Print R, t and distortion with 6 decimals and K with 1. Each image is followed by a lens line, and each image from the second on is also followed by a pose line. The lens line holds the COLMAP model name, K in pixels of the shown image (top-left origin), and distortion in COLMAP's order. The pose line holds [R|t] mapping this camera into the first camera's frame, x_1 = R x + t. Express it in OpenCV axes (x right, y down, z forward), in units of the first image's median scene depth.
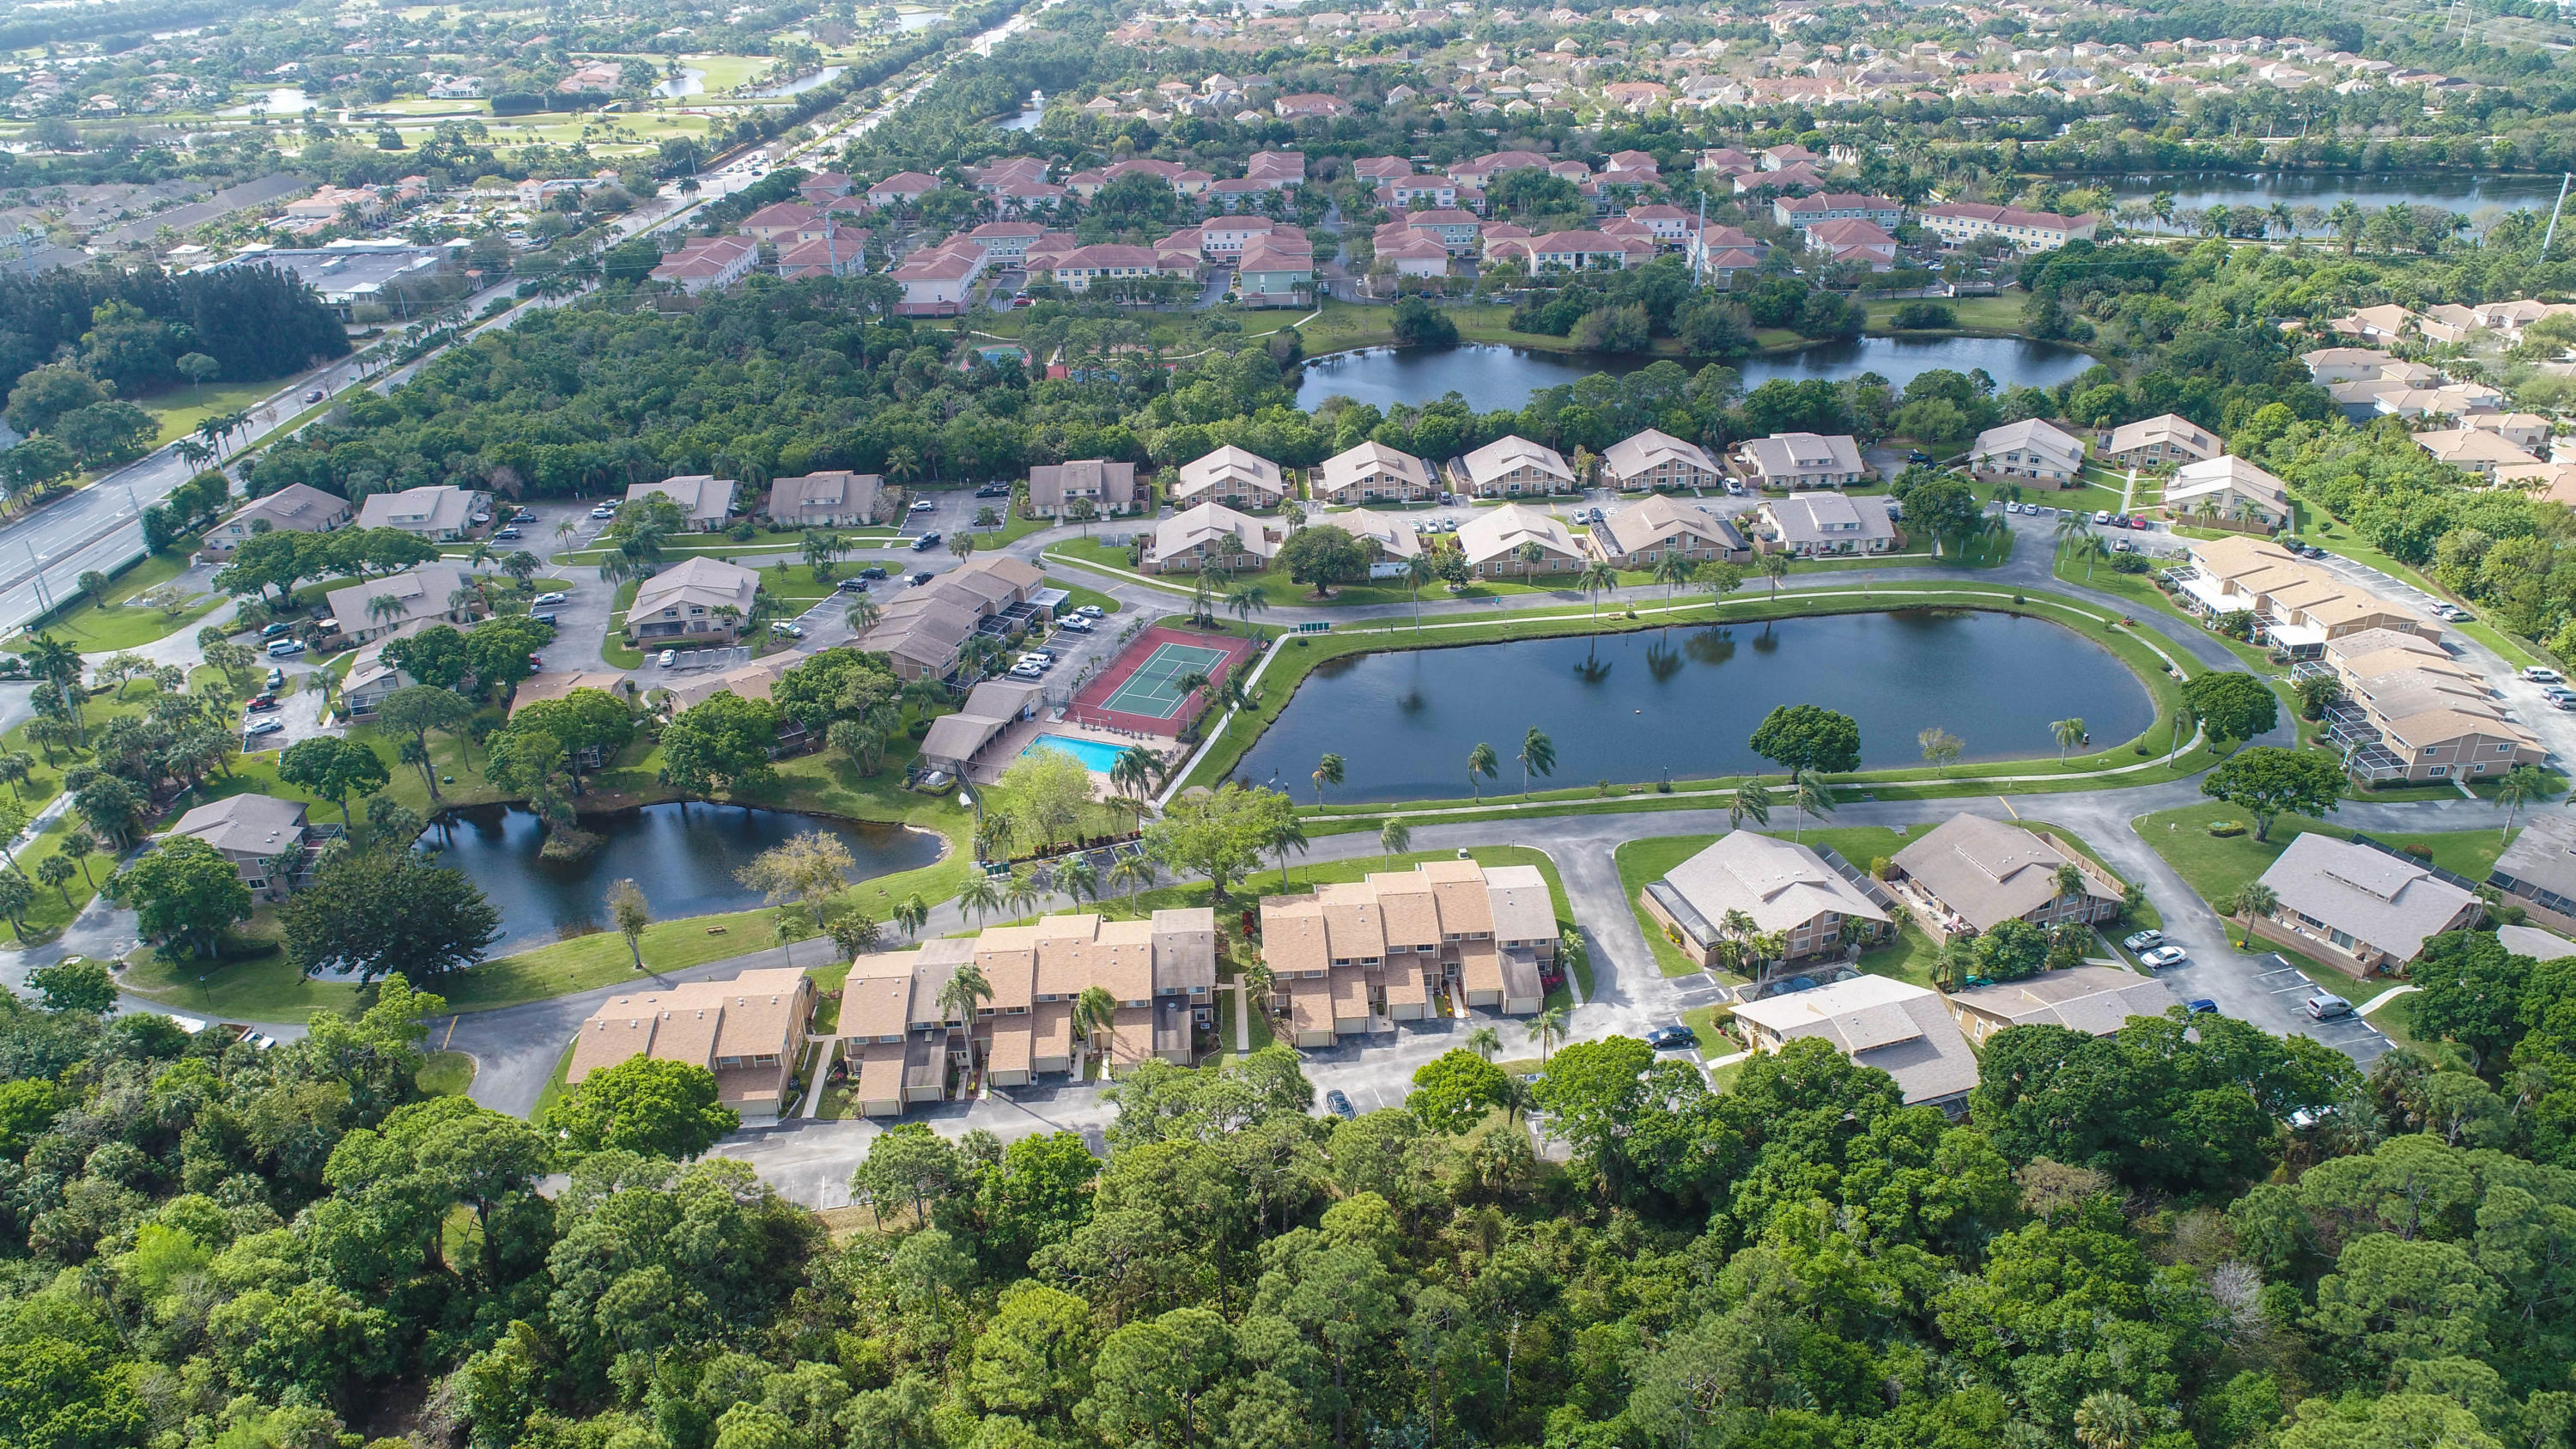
lens RADIAL K [[1725.7, 0, 1289.4], [0, 1725.7, 723.6], [0, 0, 1]] dist [-0.003721, 0.001377]
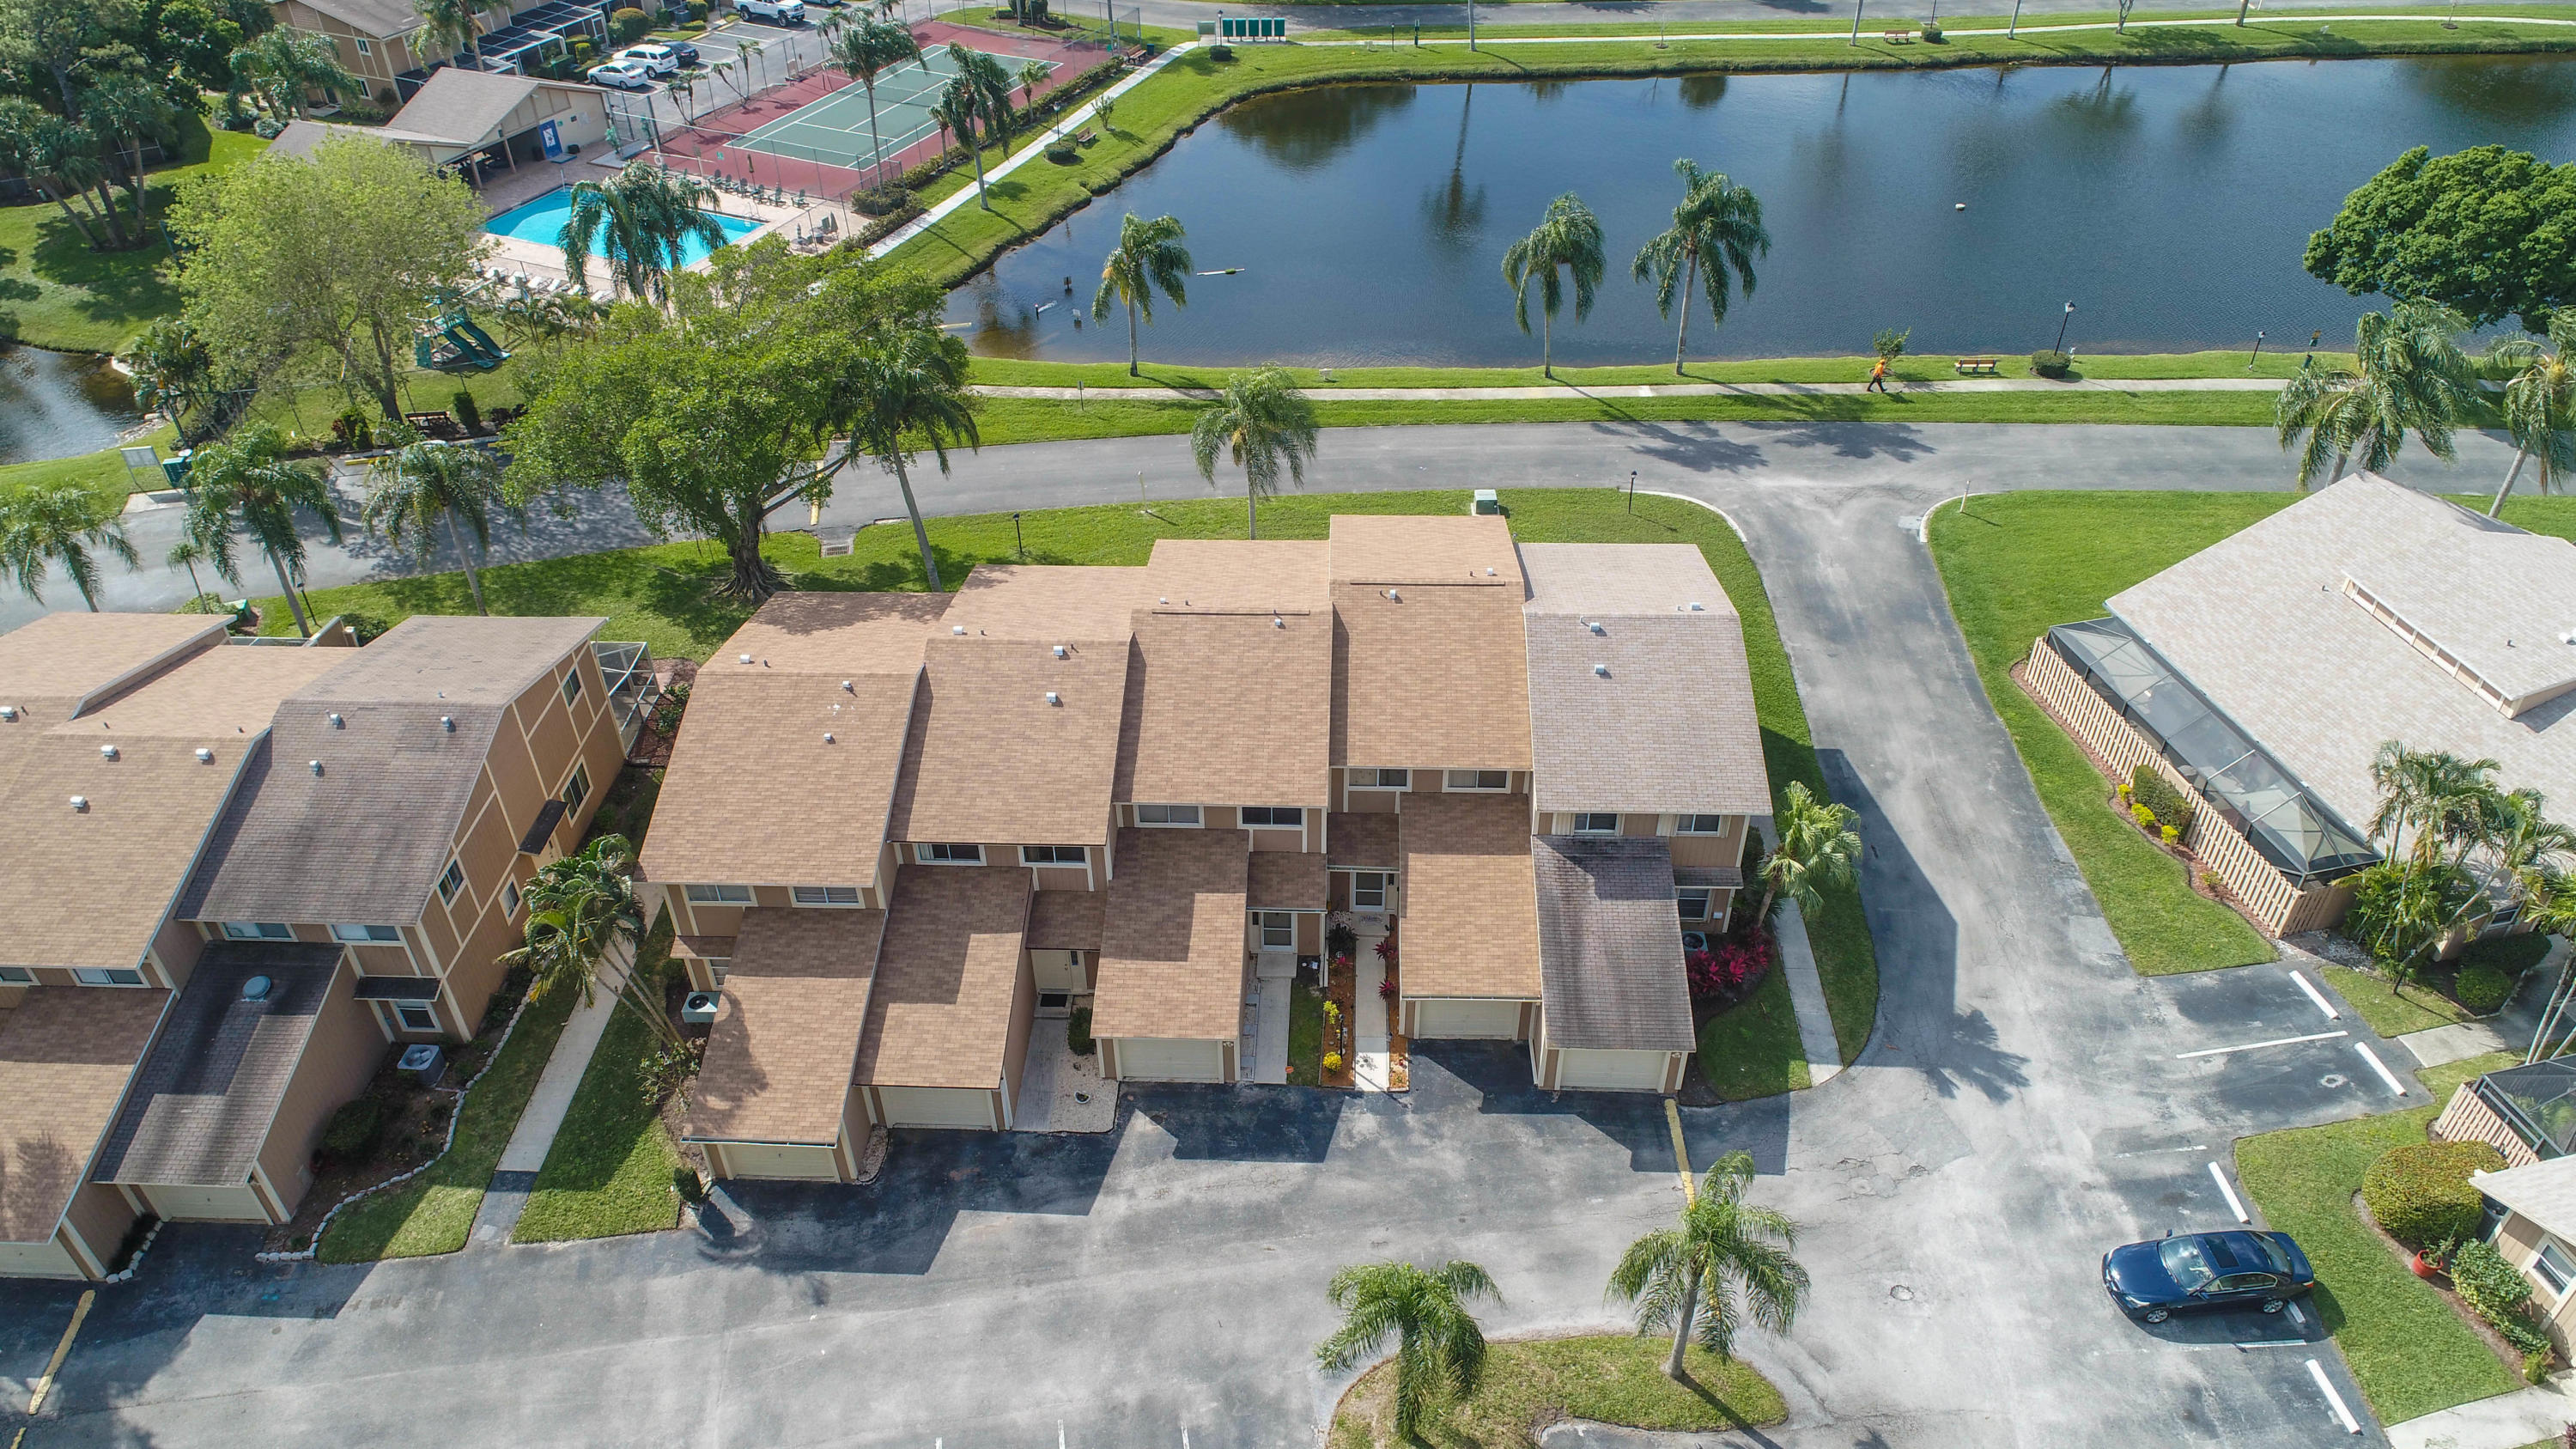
lens RADIAL K [[1725.7, 0, 1285.7], [0, 1725.7, 727.5], [0, 0, 1]] dist [-0.003721, 0.001377]
pose [[0.995766, 0.066439, -0.063530, 0.096729], [-0.053714, 0.981382, 0.184405, 0.064967], [0.074599, -0.180212, 0.980795, 0.729131]]
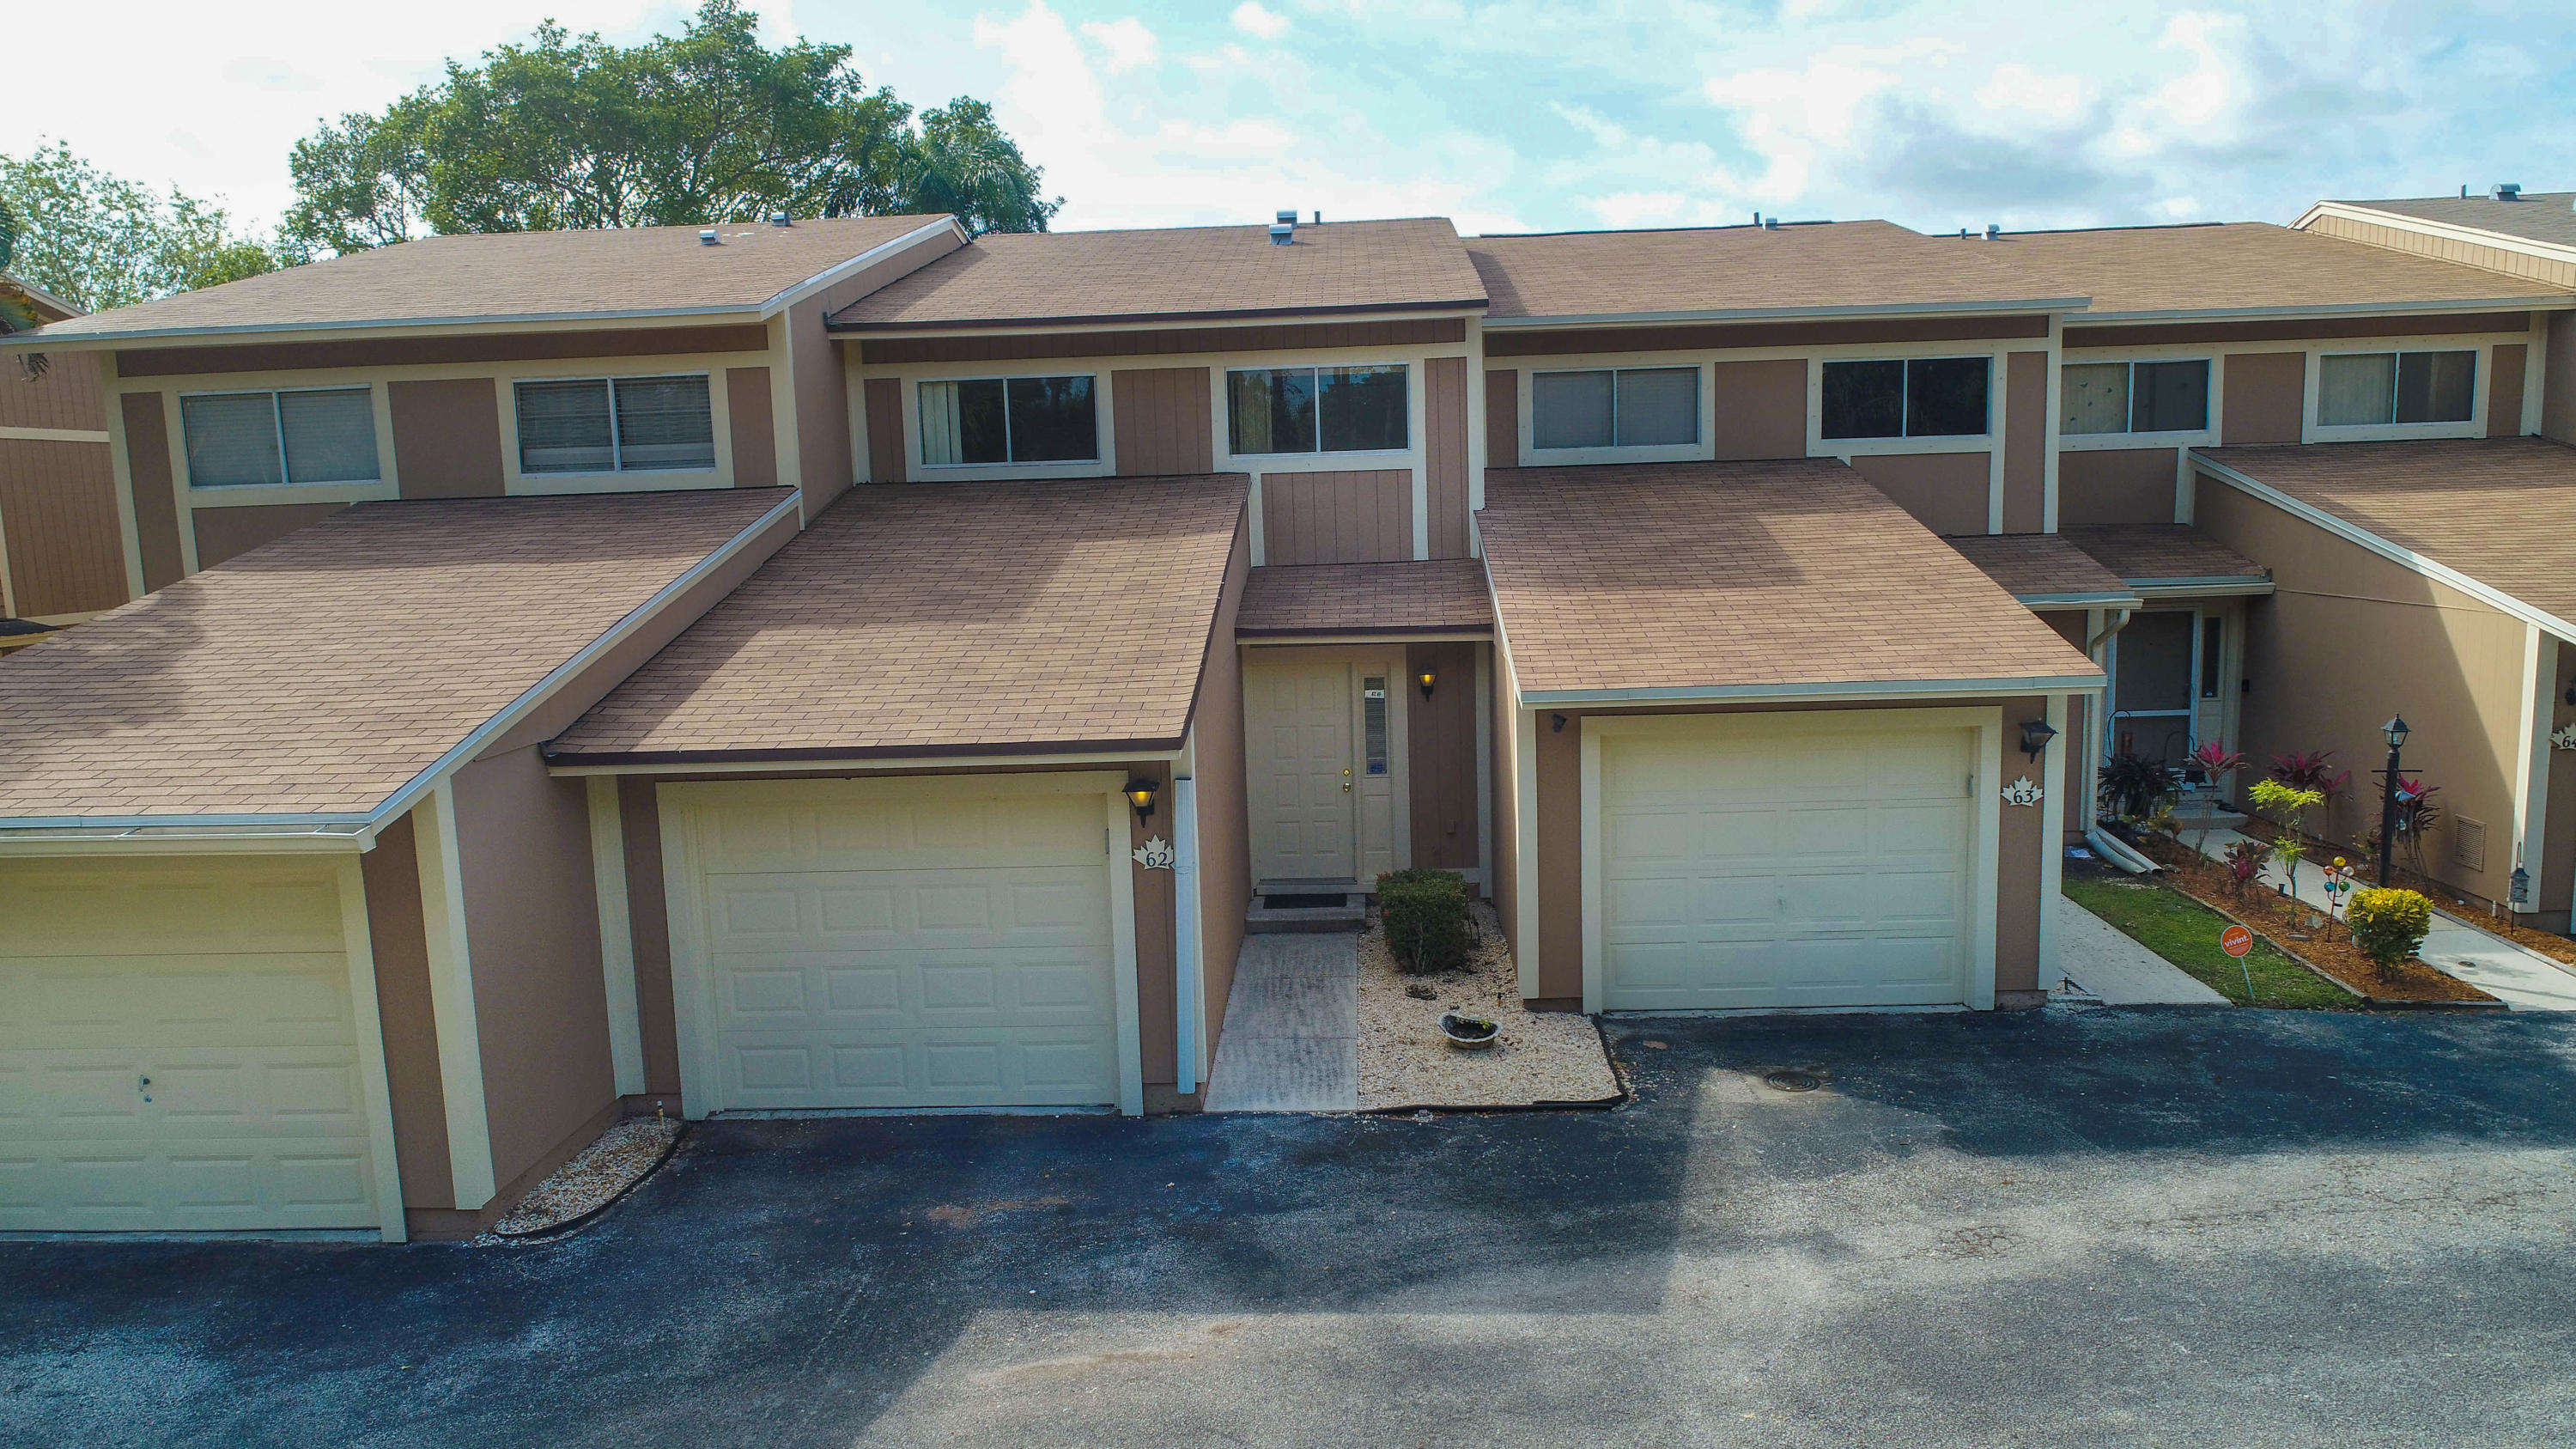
lens RADIAL K [[1725.7, 0, 1285.5], [0, 1725.7, 723.2], [0, 0, 1]] dist [-0.003721, 0.001377]
pose [[0.994726, 0.001119, -0.102566, 0.053340], [-0.035418, 0.942185, -0.333217, 0.179619], [0.096263, 0.335092, 0.937255, 0.904112]]
